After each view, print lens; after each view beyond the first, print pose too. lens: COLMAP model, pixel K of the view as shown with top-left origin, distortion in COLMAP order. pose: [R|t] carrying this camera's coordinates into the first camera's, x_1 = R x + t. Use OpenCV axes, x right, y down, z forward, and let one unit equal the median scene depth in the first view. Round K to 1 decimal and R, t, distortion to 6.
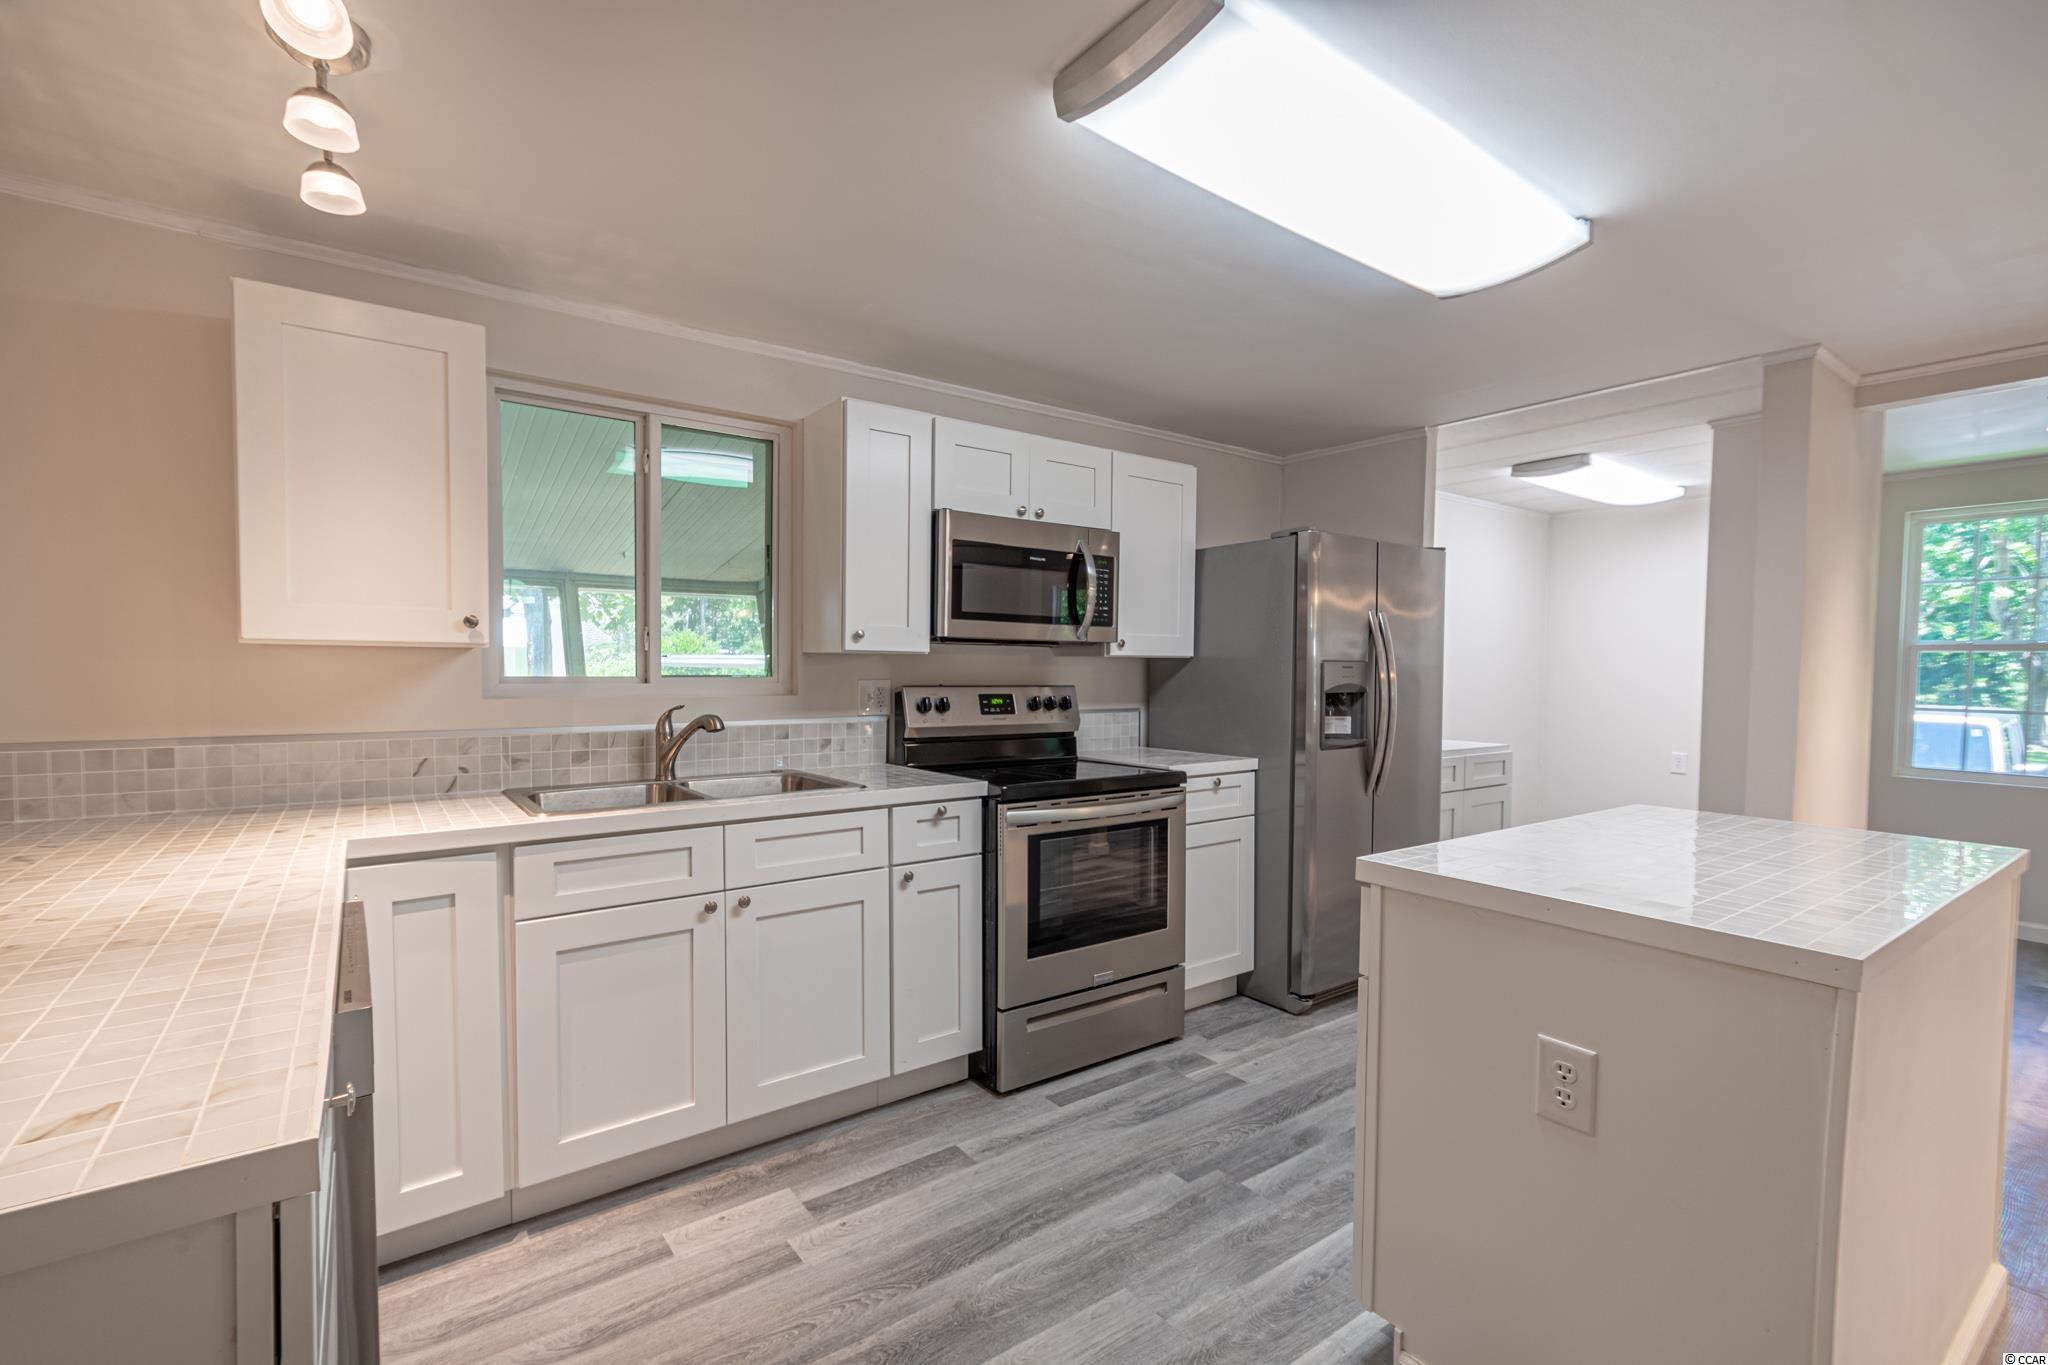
lens RADIAL K [[895.1, 0, 1001.8], [0, 895.1, 698.1], [0, 0, 1]] dist [0.011134, -0.005333]
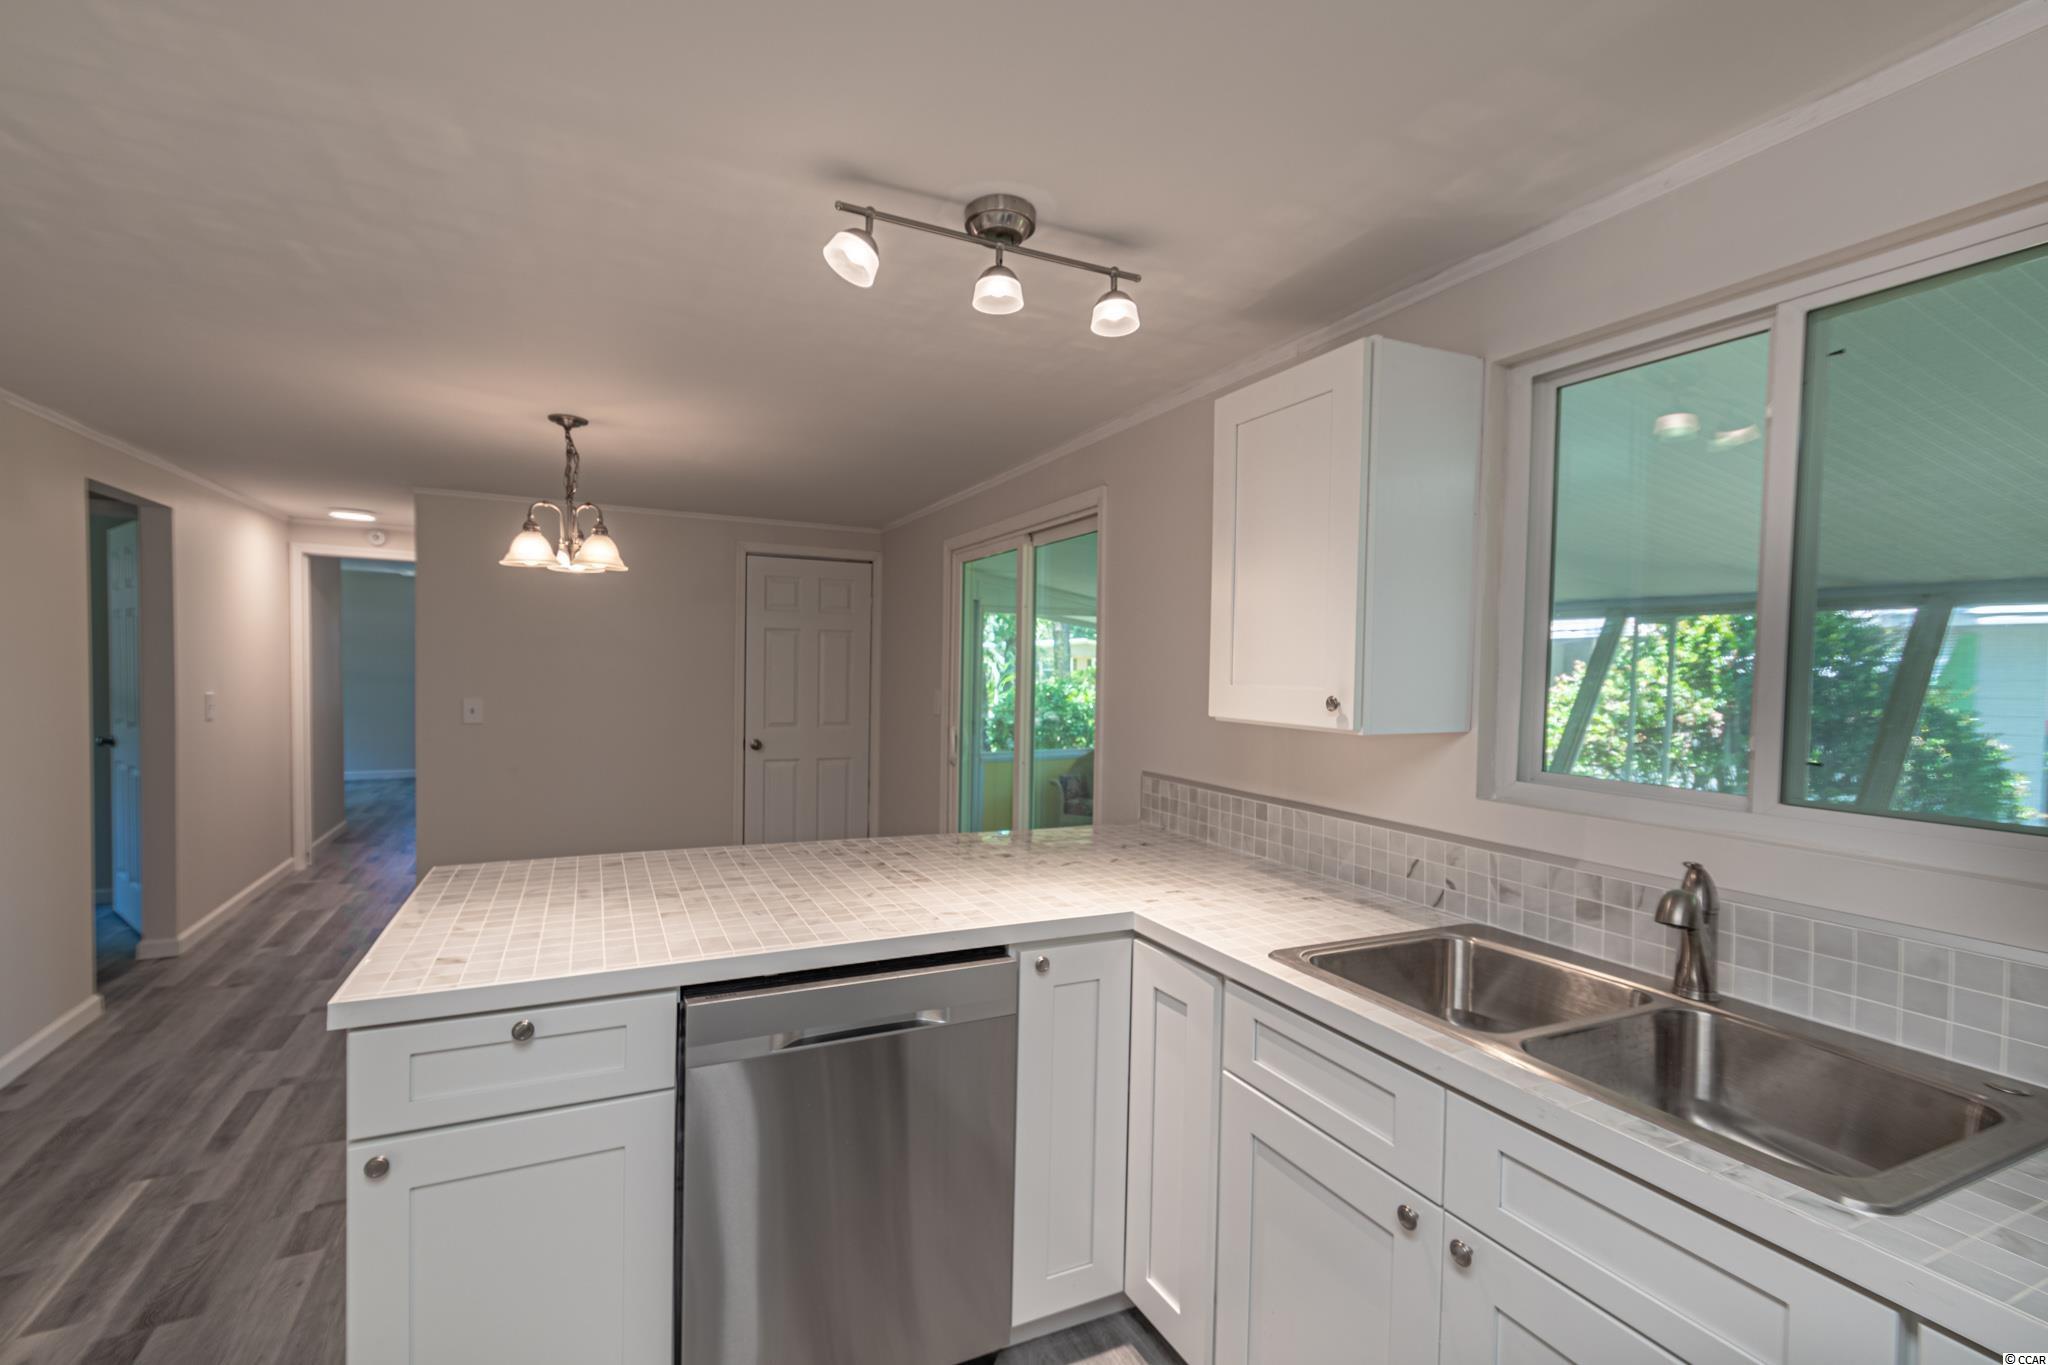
lens RADIAL K [[895.1, 0, 1001.8], [0, 895.1, 698.1], [0, 0, 1]] dist [0.011134, -0.005333]
pose [[-0.182552, 0.023916, -0.982905, 0.209300], [-0.054315, 0.997932, 0.034369, -0.076482], [0.981695, 0.059661, -0.180876, 0.638217]]
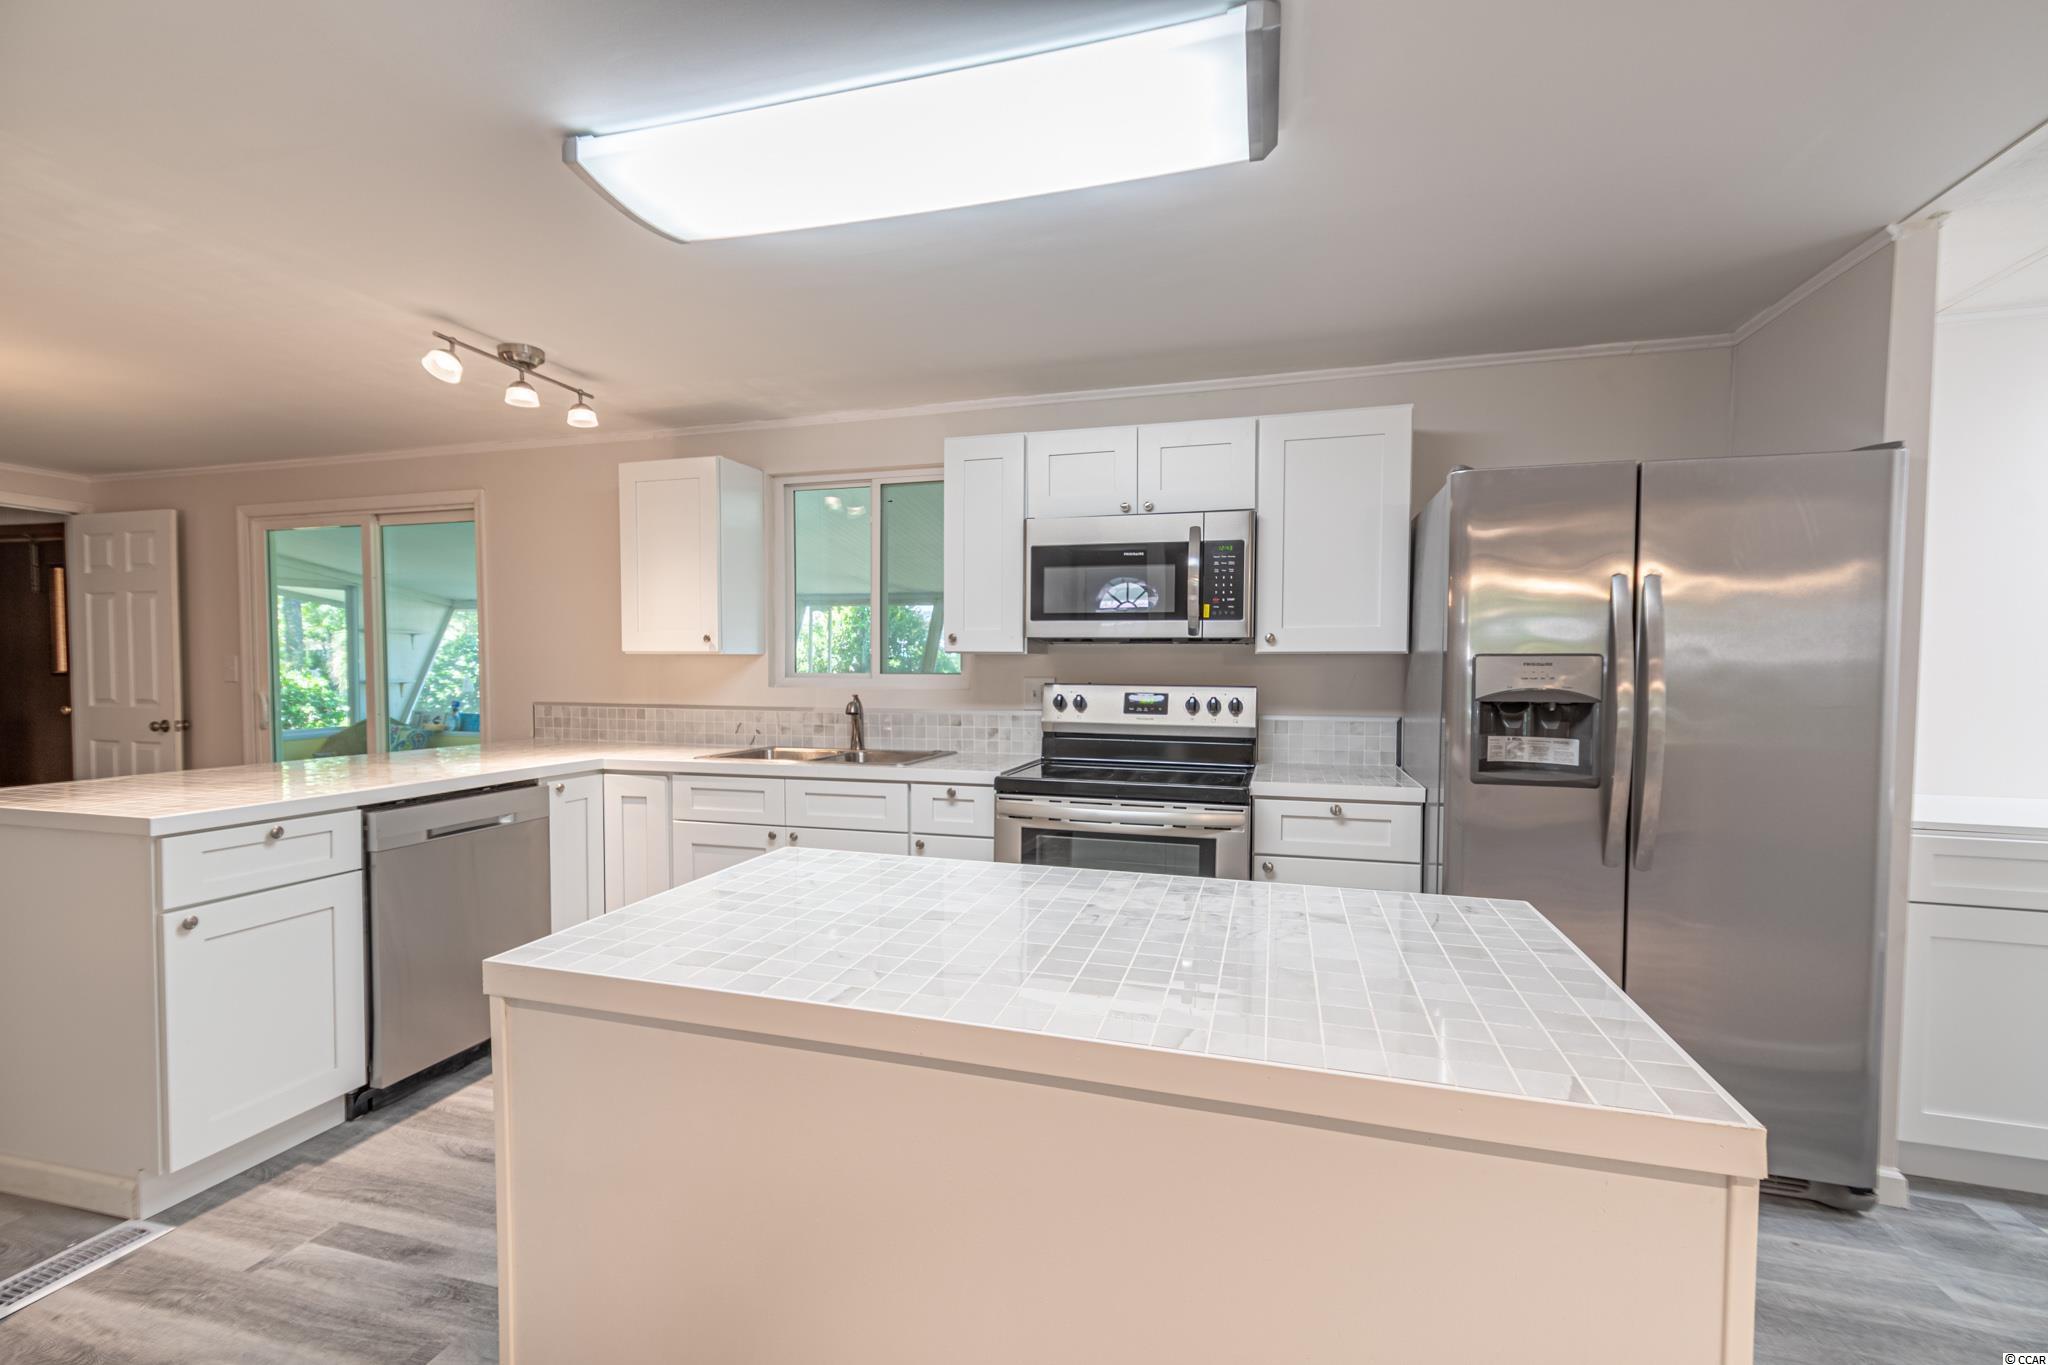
lens RADIAL K [[895.1, 0, 1001.8], [0, 895.1, 698.1], [0, 0, 1]] dist [0.011134, -0.005333]
pose [[0.612108, 0.024859, -0.790384, 0.775504], [-0.027671, 0.999567, 0.010009, -0.005586], [0.790290, 0.015745, 0.612530, 0.319498]]
